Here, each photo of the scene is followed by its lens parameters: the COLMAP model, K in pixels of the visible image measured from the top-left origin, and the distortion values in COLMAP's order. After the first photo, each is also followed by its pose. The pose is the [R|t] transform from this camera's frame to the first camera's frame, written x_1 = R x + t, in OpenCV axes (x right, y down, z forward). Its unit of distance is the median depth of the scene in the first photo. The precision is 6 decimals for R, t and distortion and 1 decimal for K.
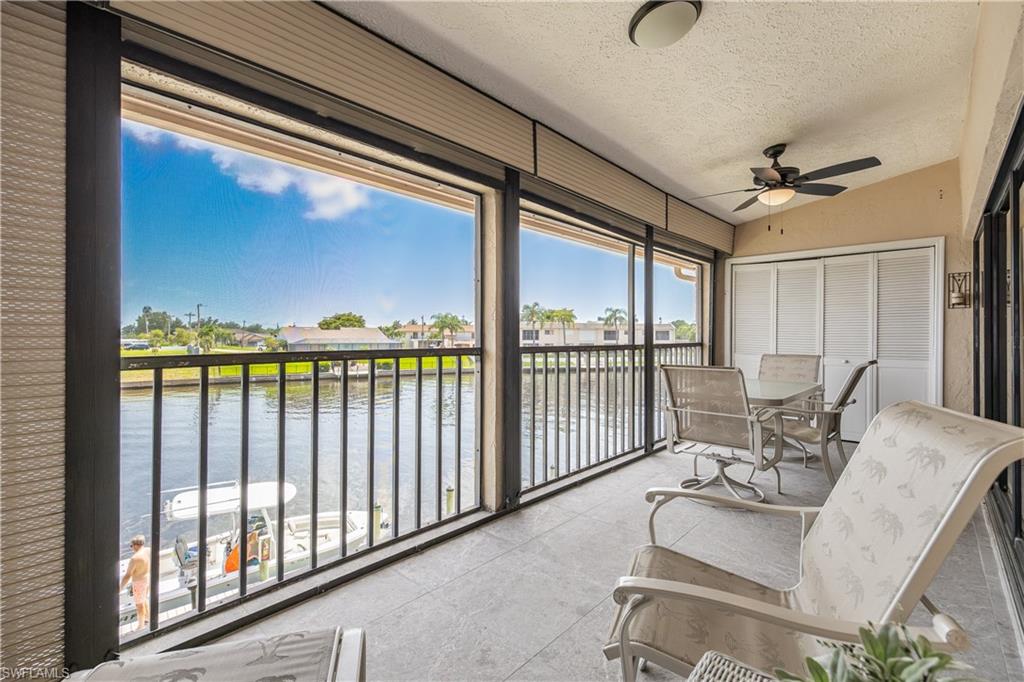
lens RADIAL K [[412.3, 0, 507.1], [0, 412.3, 336.2], [0, 0, 1]] dist [0.003315, -0.000030]
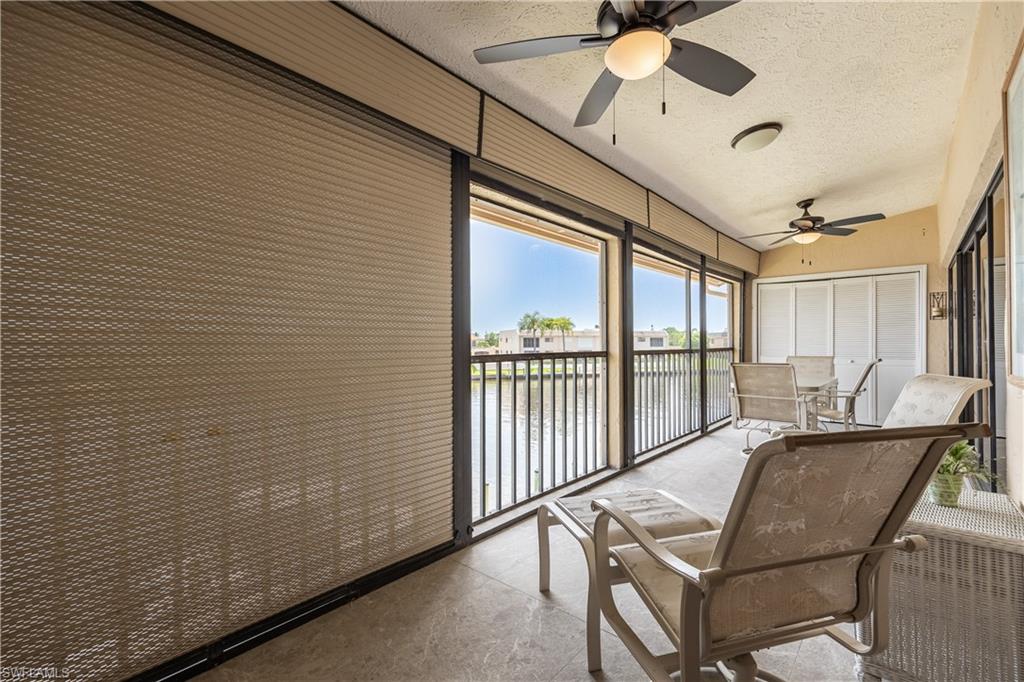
lens RADIAL K [[405.9, 0, 512.1], [0, 405.9, 344.1], [0, 0, 1]] dist [0.002084, 0.000138]
pose [[0.999509, -0.007408, 0.030432, -0.289852], [0.007399, 0.999973, 0.000389, 0.000082], [-0.030434, -0.000164, 0.999537, -0.241488]]
